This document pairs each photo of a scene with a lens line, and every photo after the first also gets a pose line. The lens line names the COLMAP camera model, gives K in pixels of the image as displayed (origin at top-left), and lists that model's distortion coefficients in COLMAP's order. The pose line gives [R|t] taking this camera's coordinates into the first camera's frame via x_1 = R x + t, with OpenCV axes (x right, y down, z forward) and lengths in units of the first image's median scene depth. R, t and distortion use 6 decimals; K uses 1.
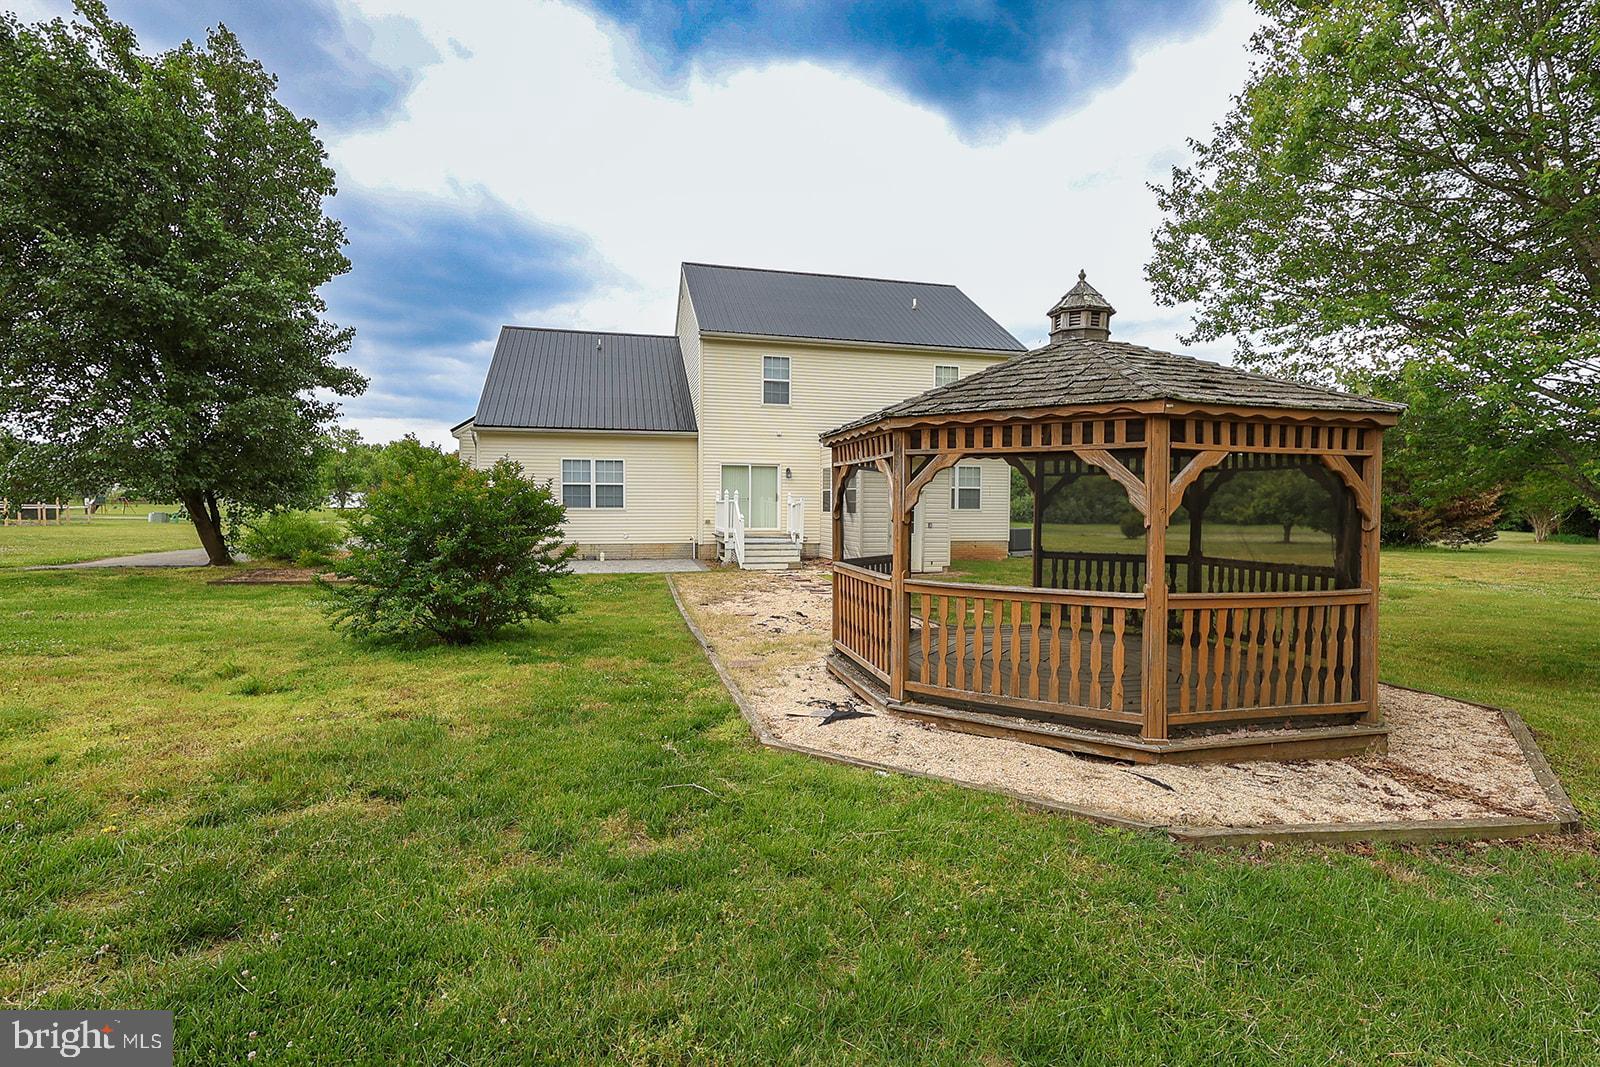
lens RADIAL K [[733.7, 0, 802.8], [0, 733.7, 540.1], [0, 0, 1]] dist [-0.007170, 0.003487]
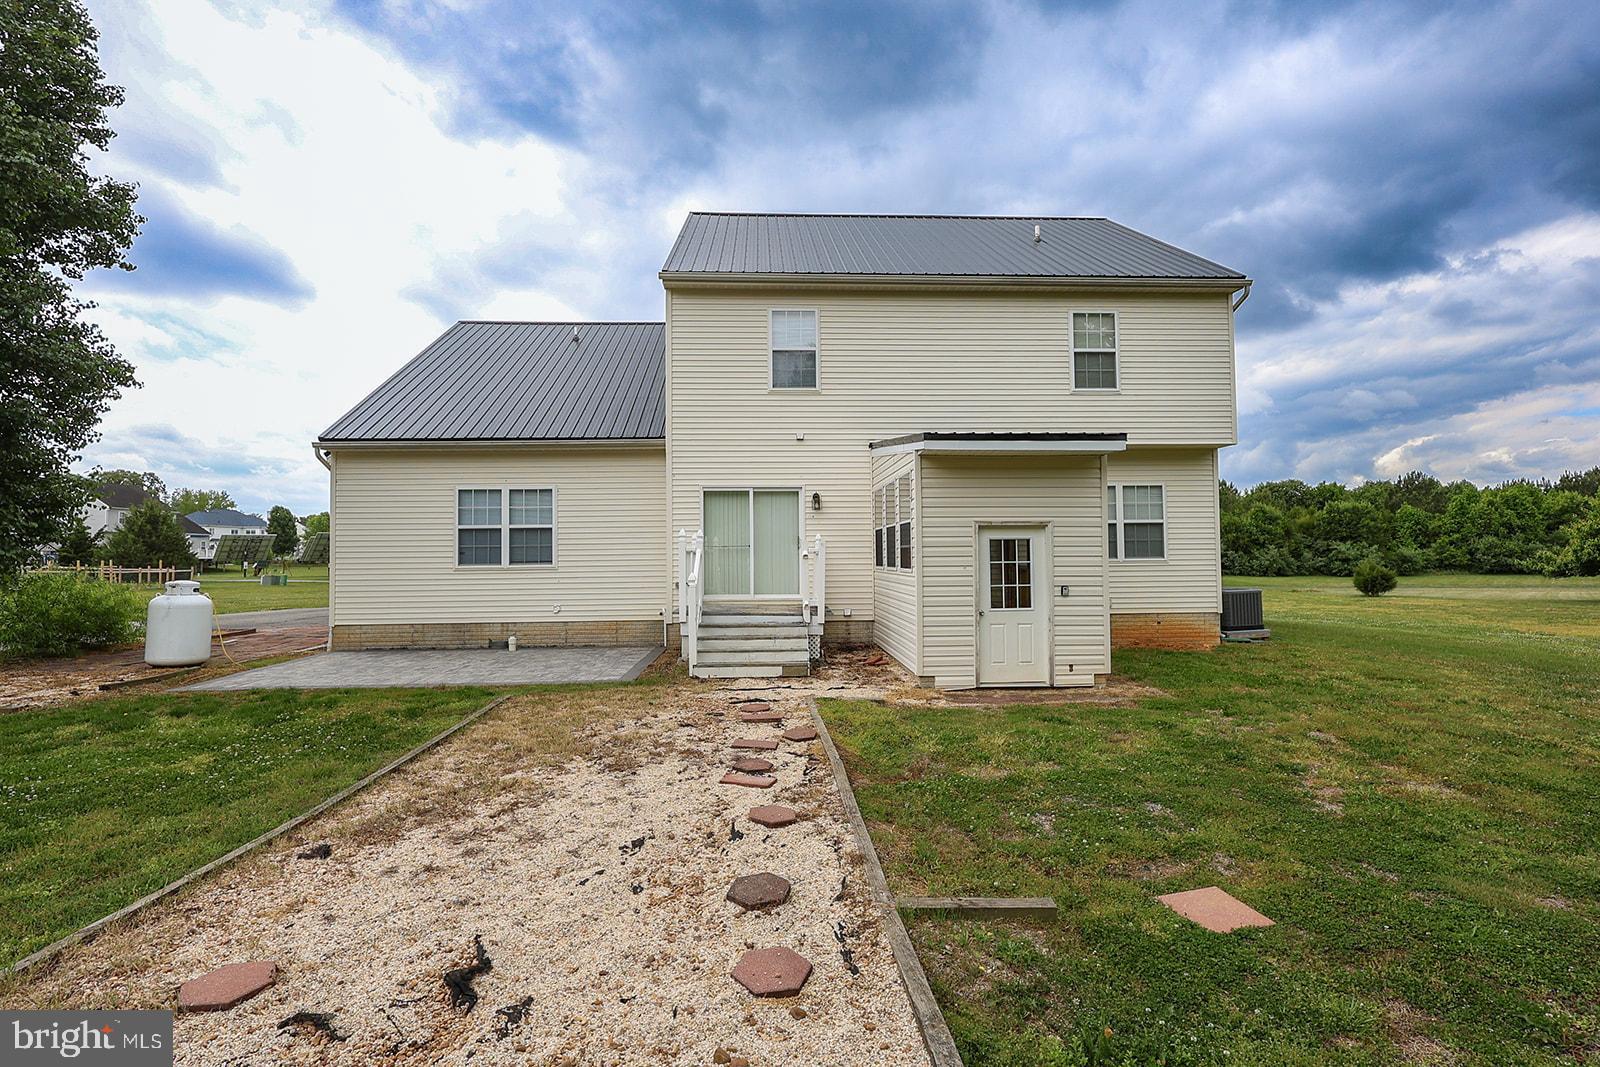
lens RADIAL K [[733.7, 0, 805.0], [0, 733.7, 523.2], [0, 0, 1]] dist [-0.007170, 0.003487]
pose [[0.979026, -0.025088, -0.202186, 0.106334], [0.005172, 0.995130, -0.098438, -0.018186], [0.203670, 0.095328, 0.974387, 0.491380]]
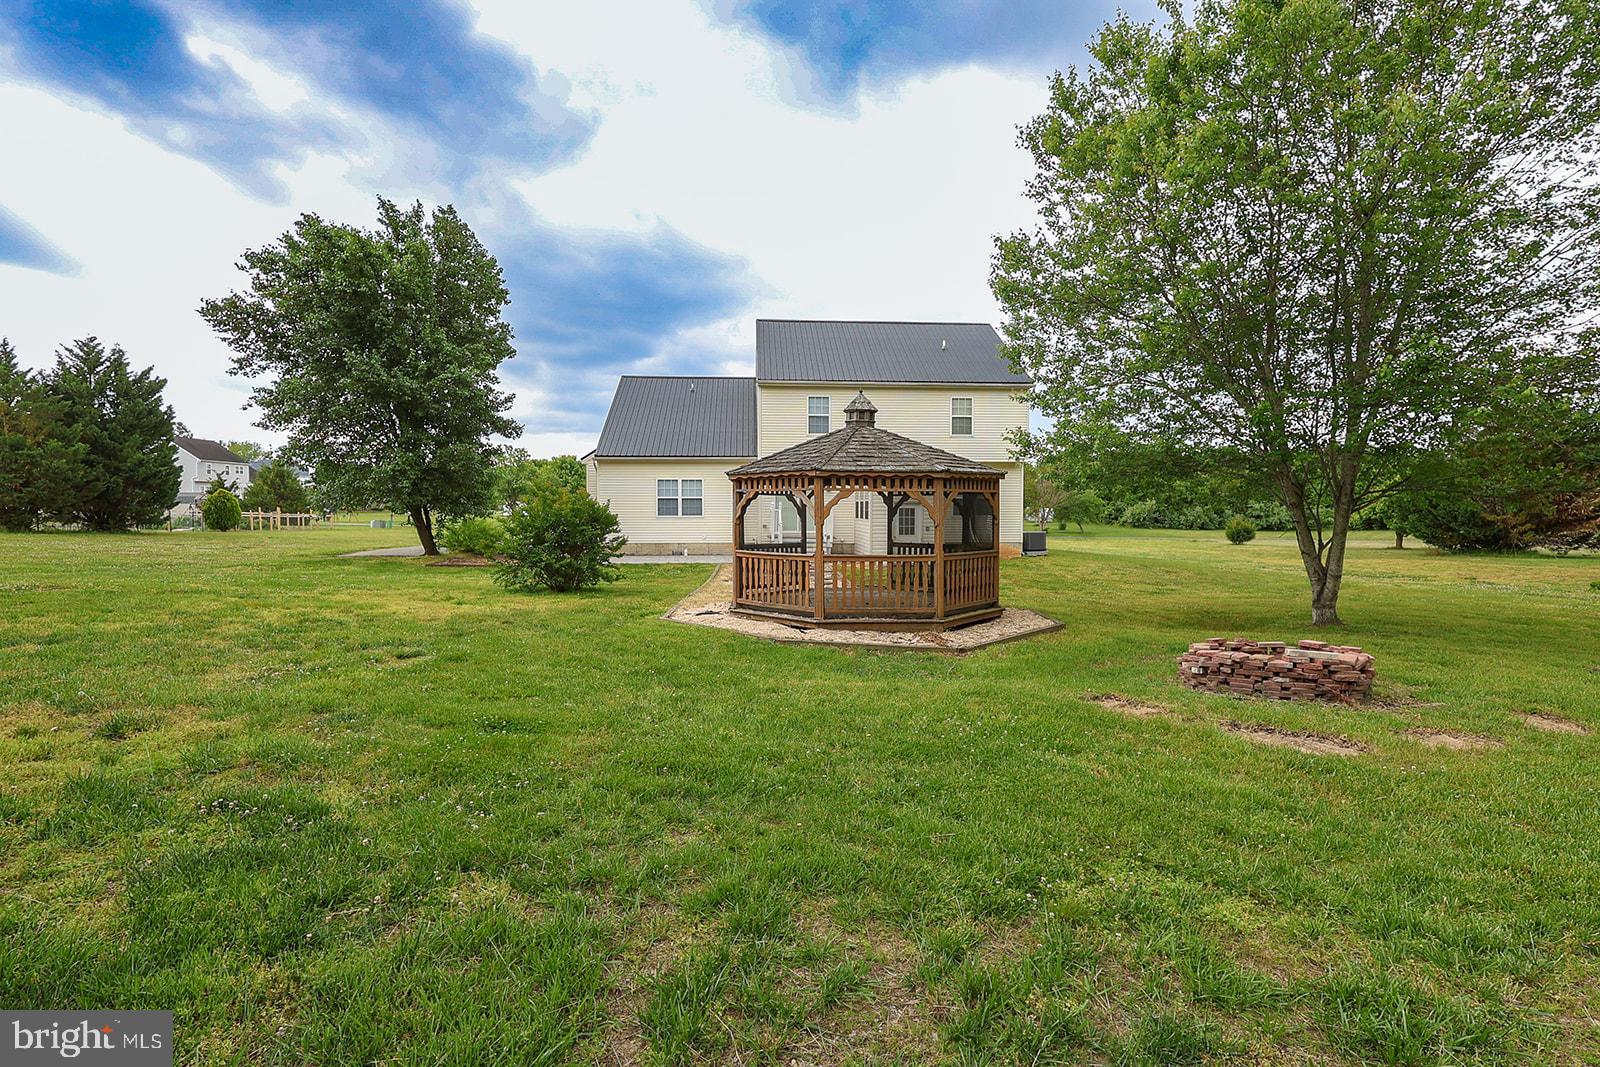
lens RADIAL K [[733.7, 0, 801.5], [0, 733.7, 528.4], [0, 0, 1]] dist [-0.007170, 0.003487]
pose [[0.982528, -0.000035, -0.186113, 0.198273], [-0.004570, 0.999694, -0.024311, 0.011386], [0.186057, 0.024736, 0.982228, -0.290882]]
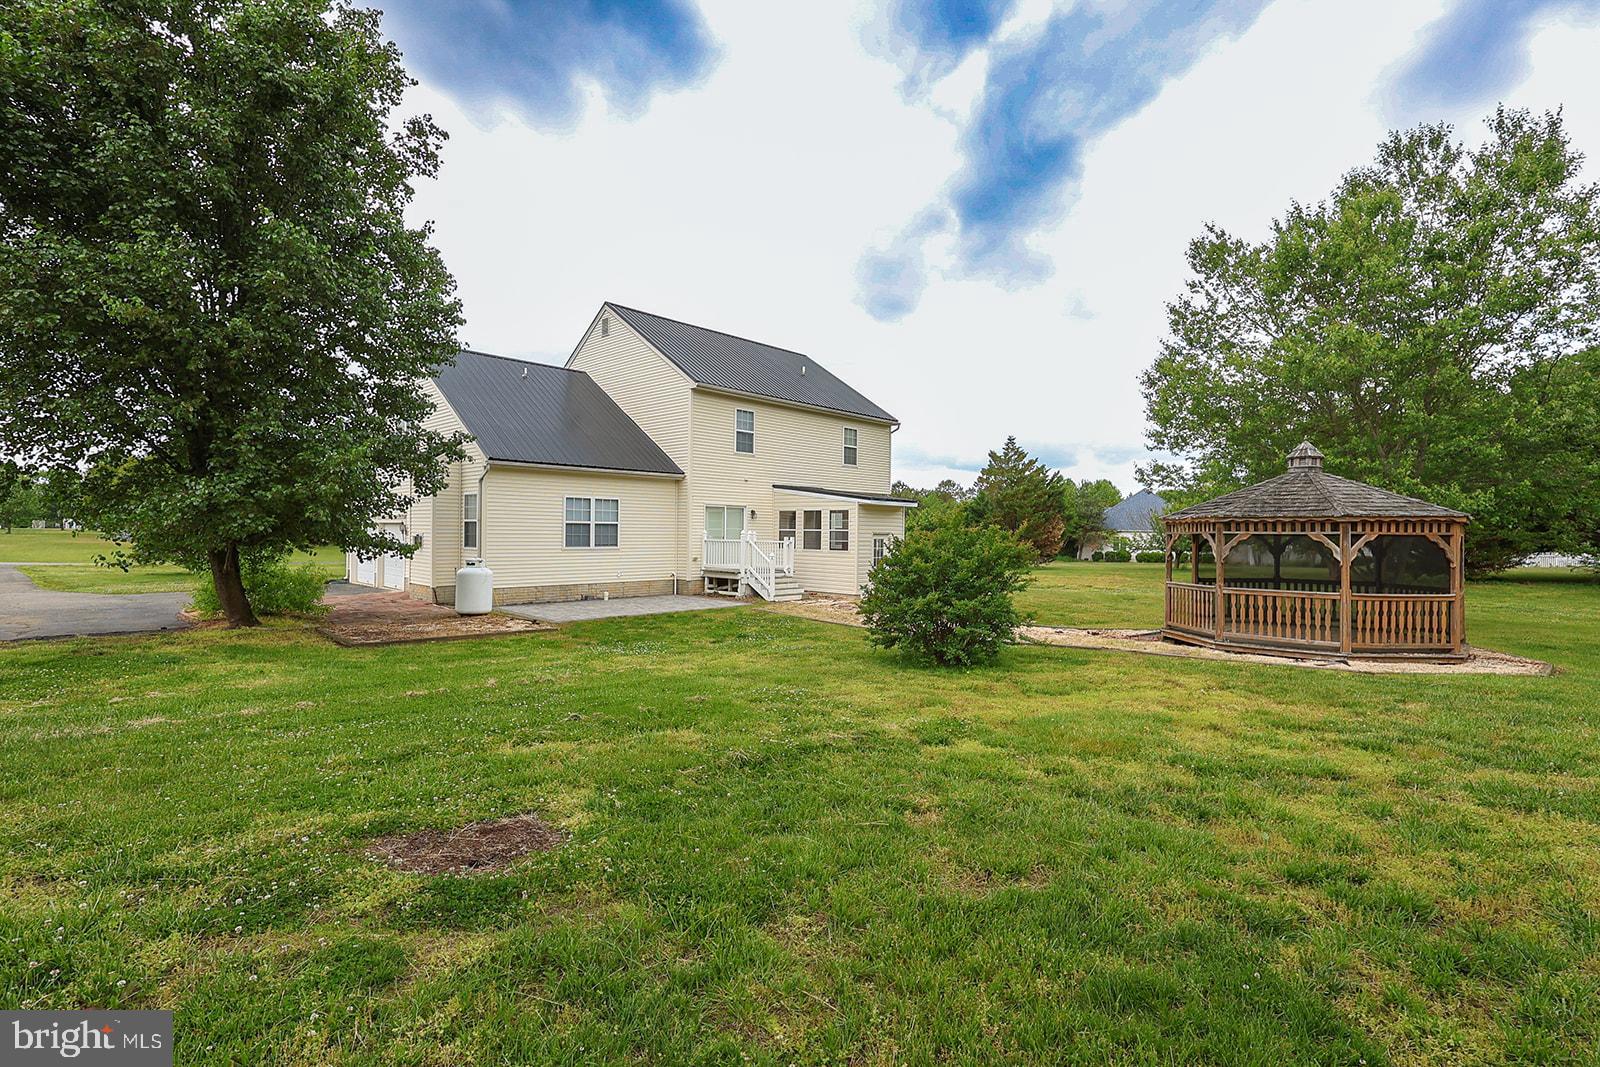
lens RADIAL K [[733.7, 0, 811.4], [0, 733.7, 538.2], [0, 0, 1]] dist [-0.007170, 0.003487]
pose [[0.831170, -0.000706, 0.556017, -0.662970], [0.019583, 0.999416, -0.028005, -0.025125], [-0.555673, 0.034165, 0.830699, 0.023336]]
